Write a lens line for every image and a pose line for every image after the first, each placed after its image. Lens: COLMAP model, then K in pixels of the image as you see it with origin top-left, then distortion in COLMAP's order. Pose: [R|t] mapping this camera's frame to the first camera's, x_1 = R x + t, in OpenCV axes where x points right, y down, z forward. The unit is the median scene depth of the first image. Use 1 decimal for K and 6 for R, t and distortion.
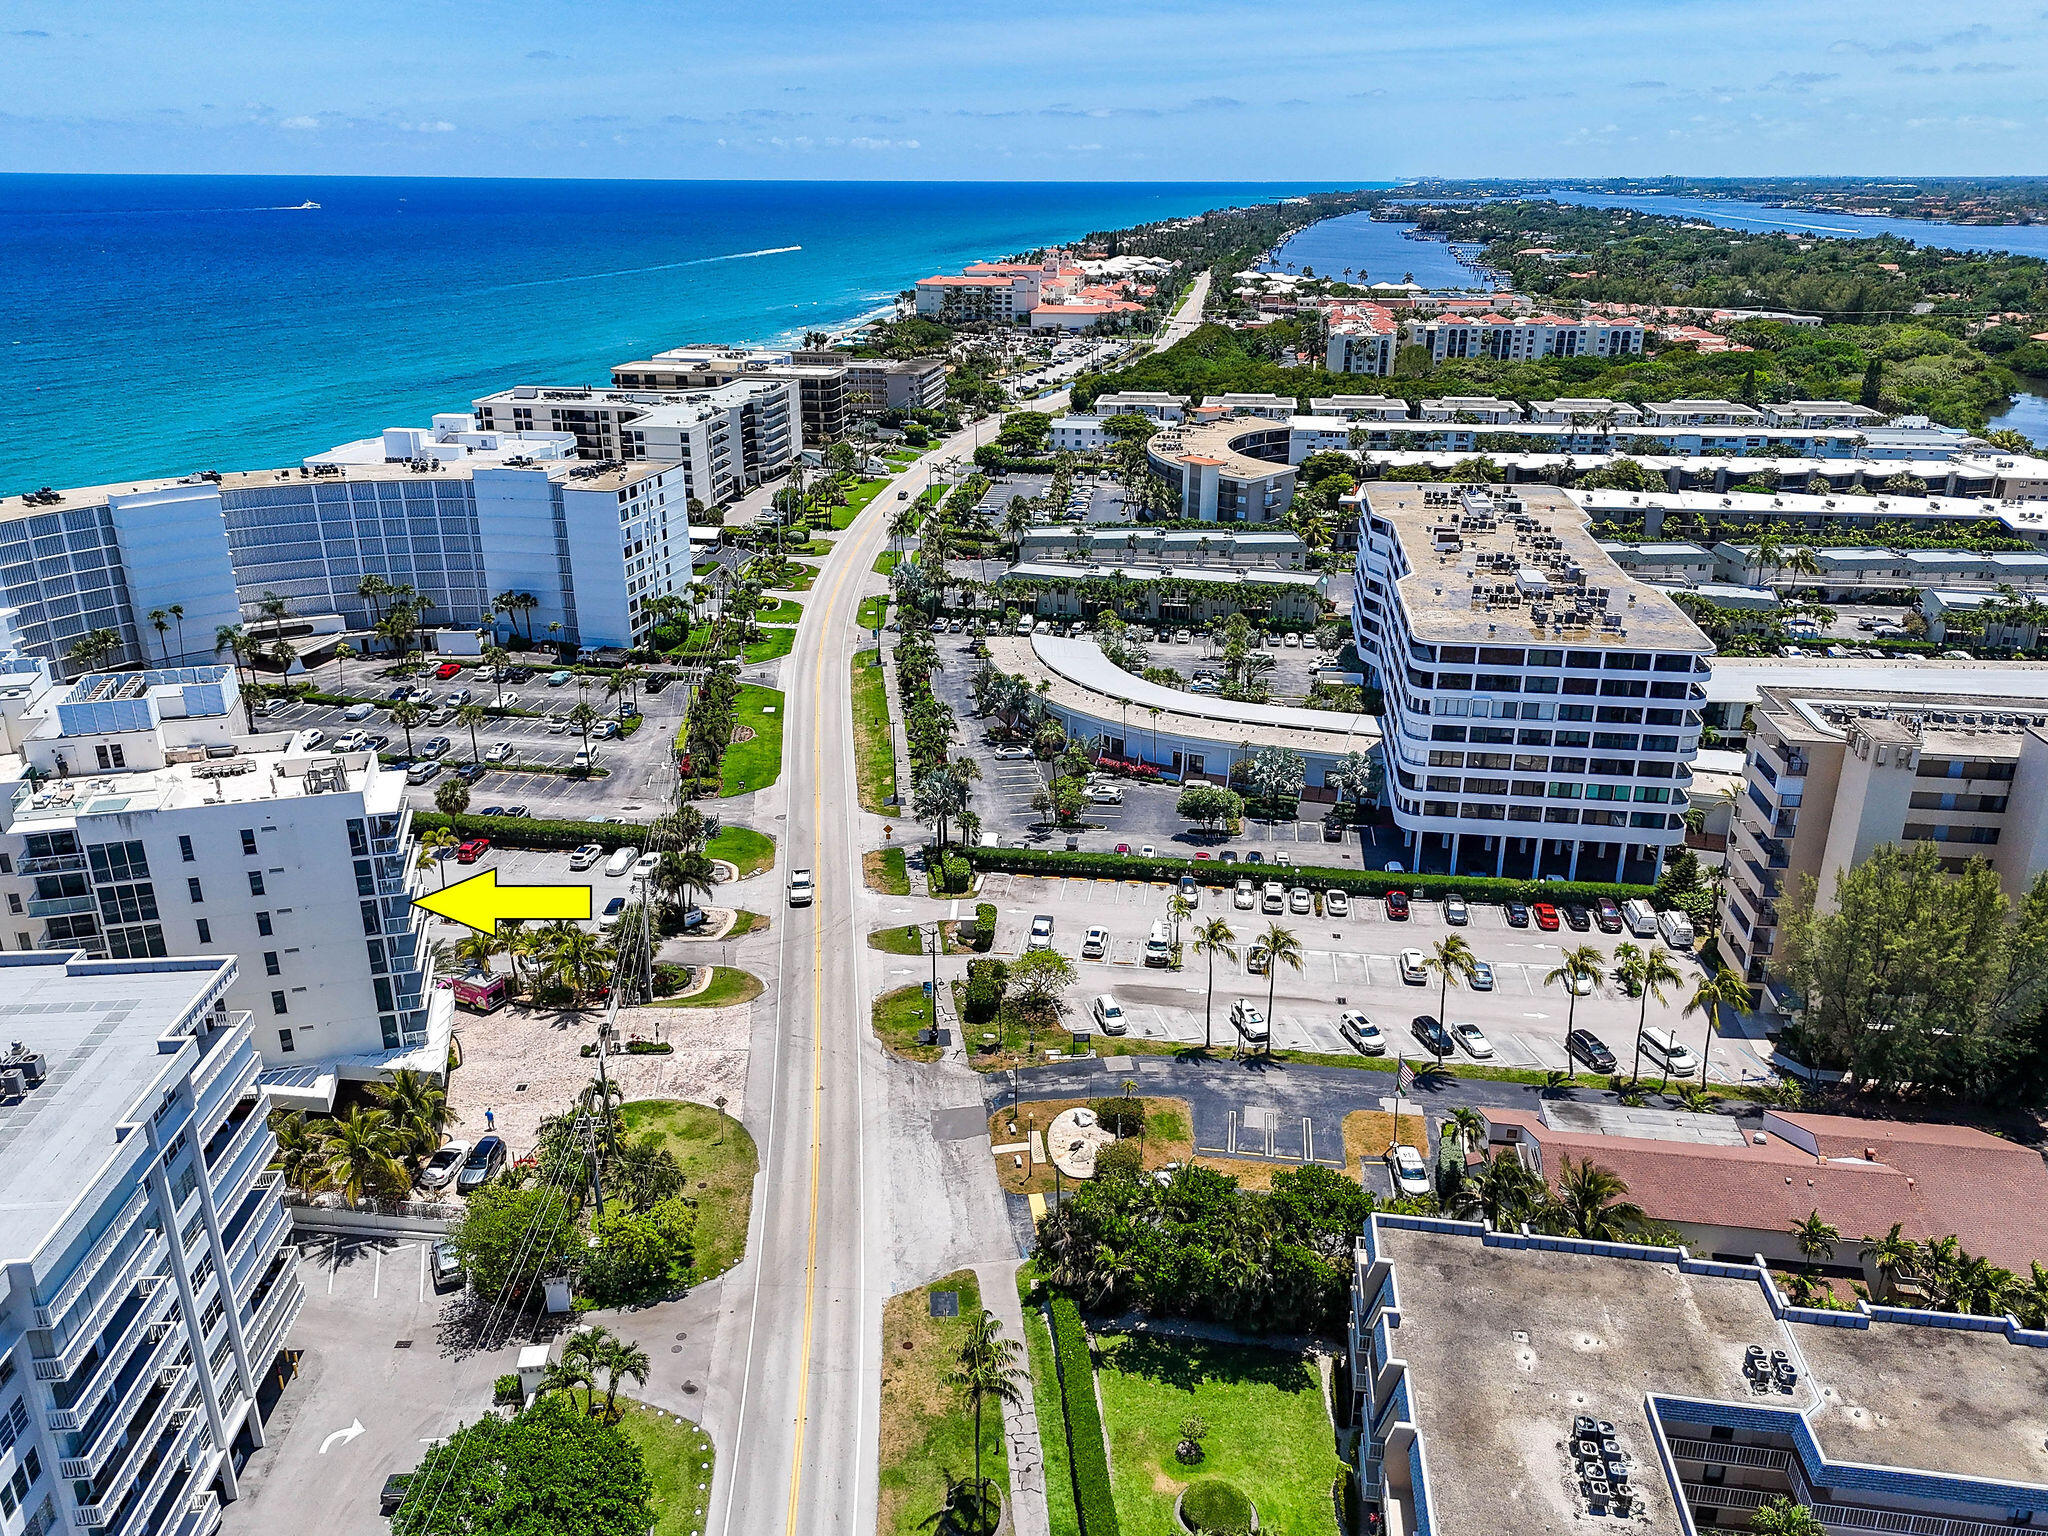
lens RADIAL K [[1497.6, 0, 1015.2], [0, 1497.6, 782.3], [0, 0, 1]] dist [0.057007, -0.051865]
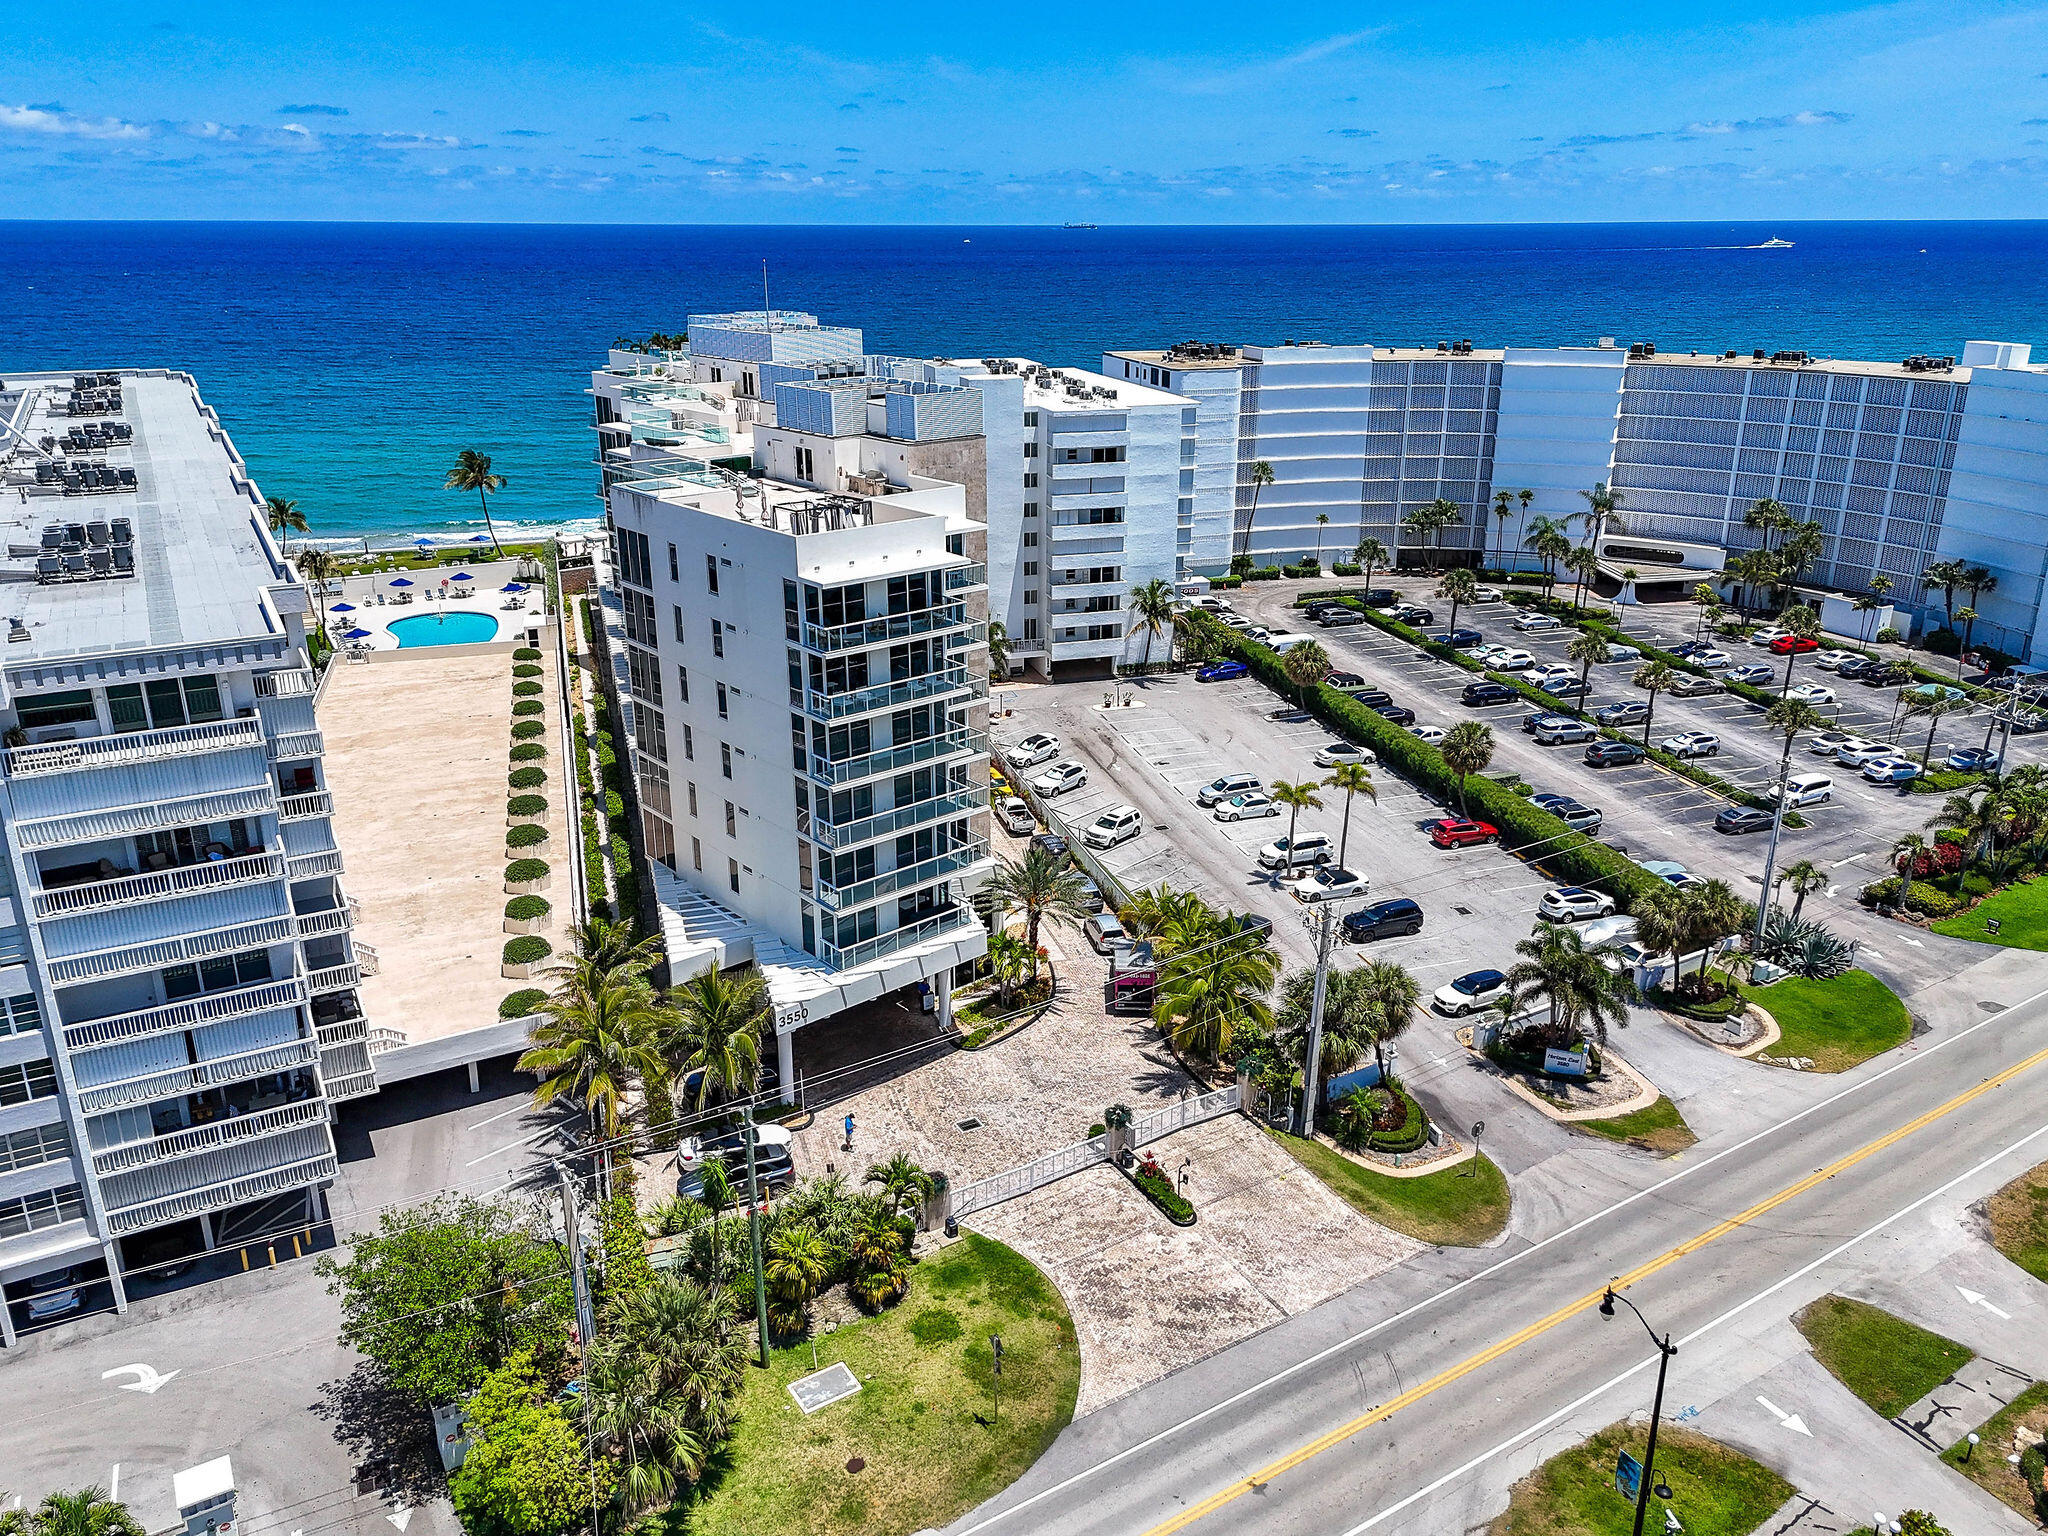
lens RADIAL K [[1485.5, 0, 1027.7], [0, 1485.5, 775.9], [0, 0, 1]] dist [0.068835, -0.051724]
pose [[0.426399, 0.312366, -0.848888, 0.116508], [-0.336397, 0.925928, 0.171741, -0.028960], [0.839655, 0.212334, 0.499894, 0.563439]]
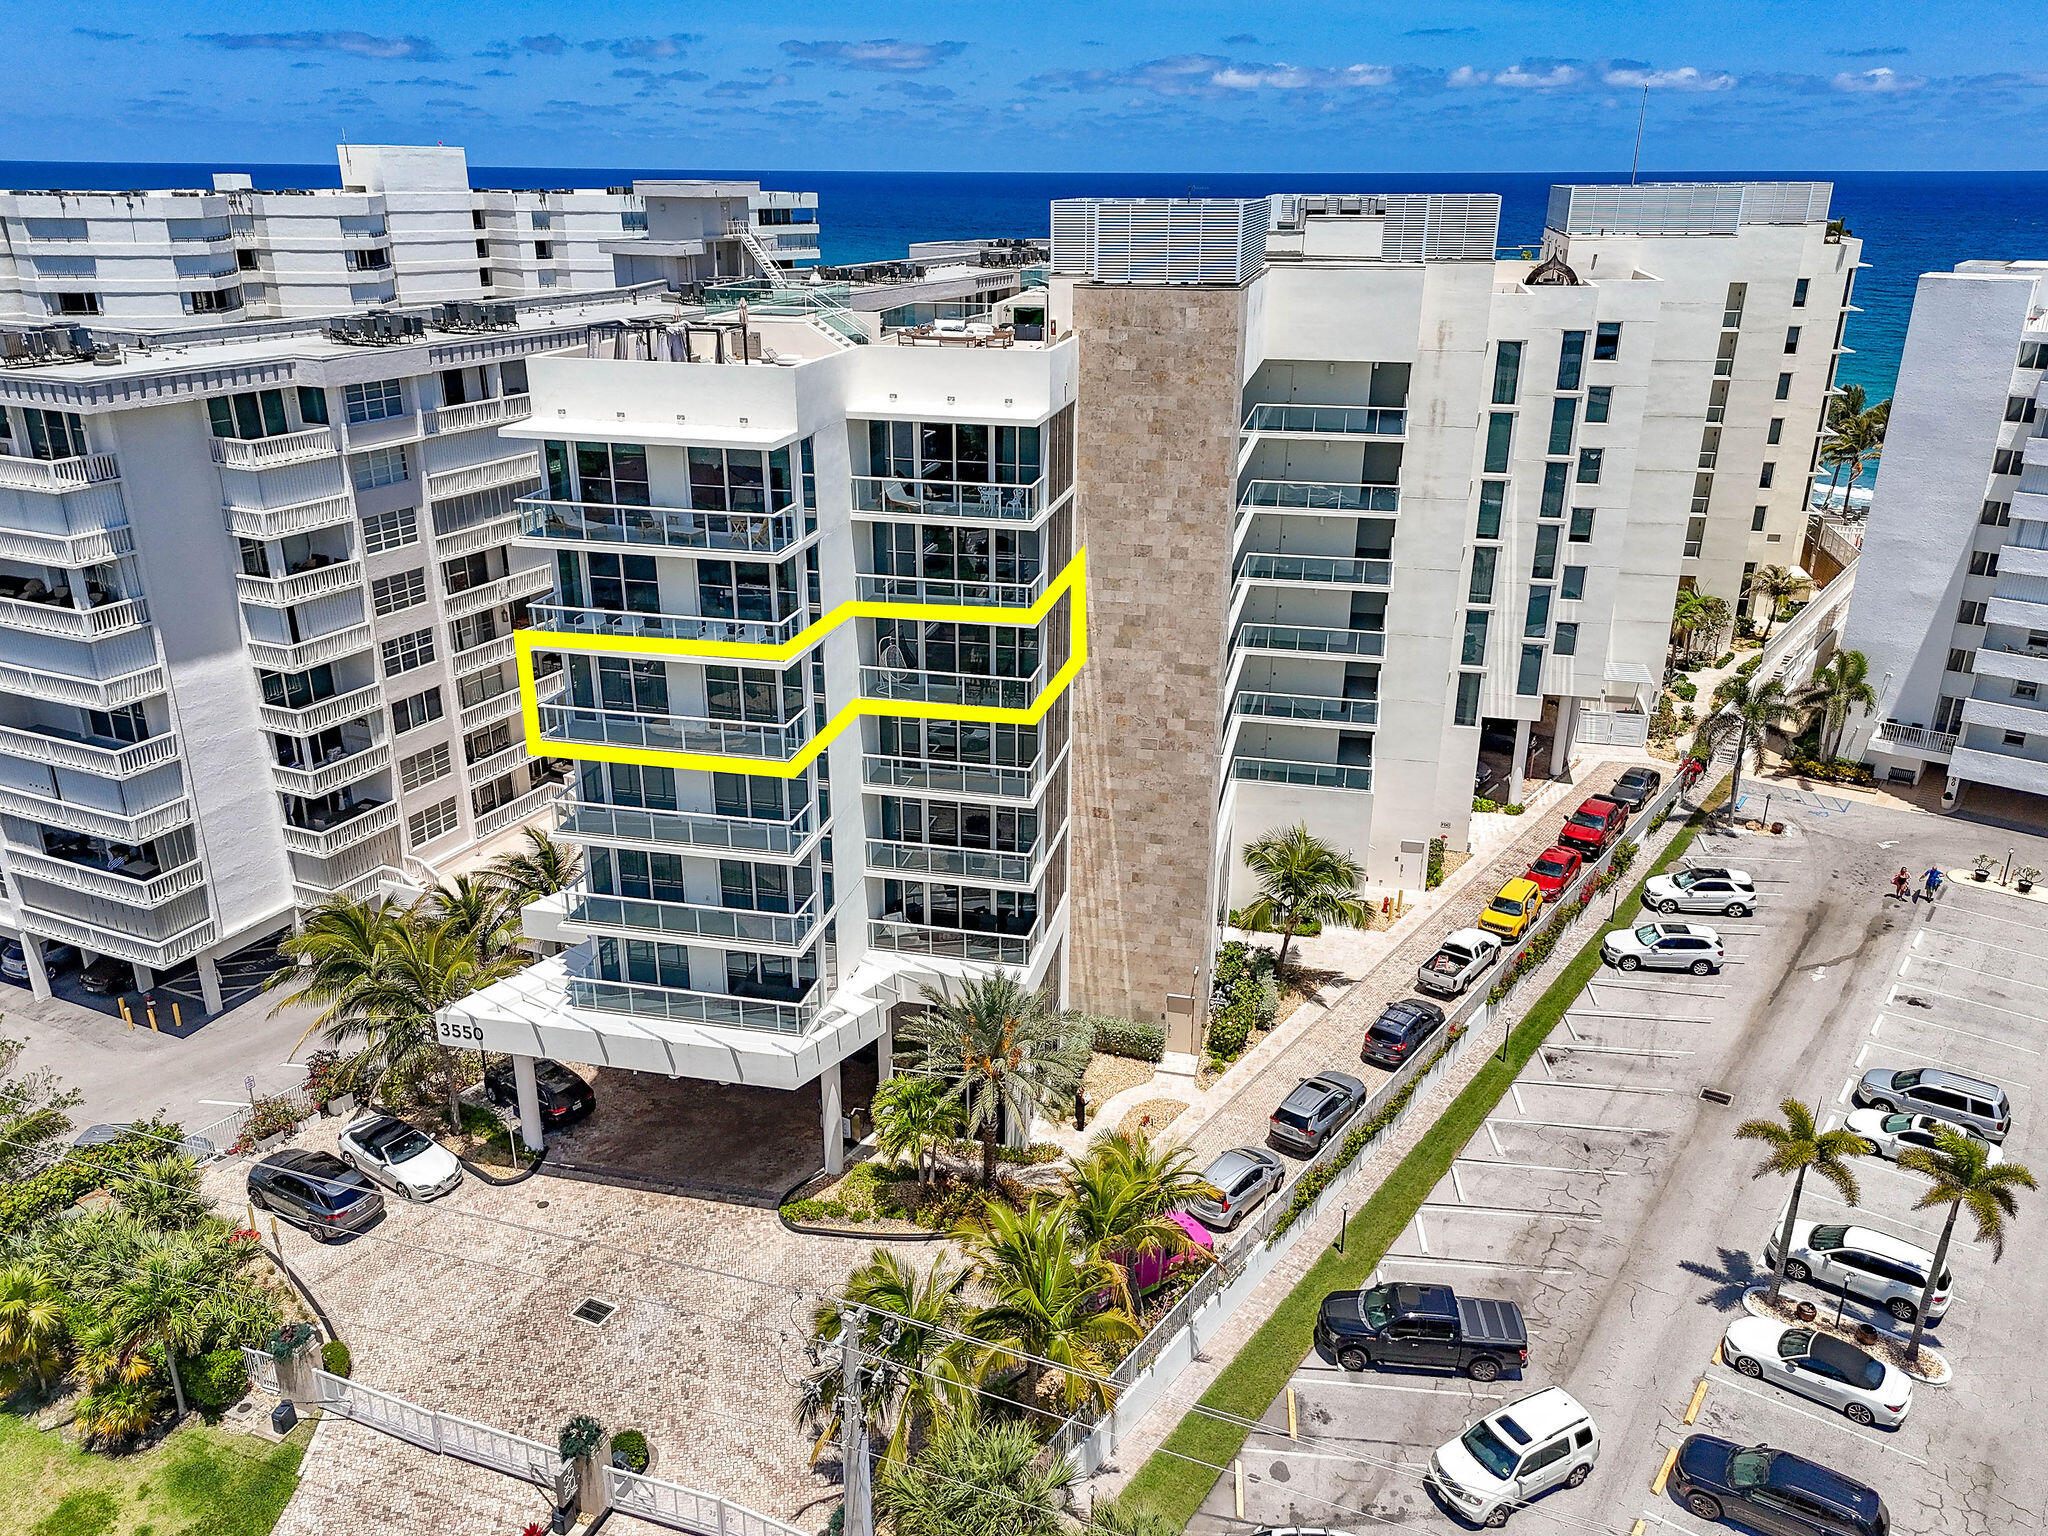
lens RADIAL K [[1497.6, 0, 1015.2], [0, 1497.6, 782.3], [0, 0, 1]] dist [0.057007, -0.051865]
pose [[-0.475905, 0.328976, -0.815653, -0.087847], [-0.329931, 0.792901, 0.512302, -0.111786], [0.815267, 0.512916, -0.268806, 0.911854]]
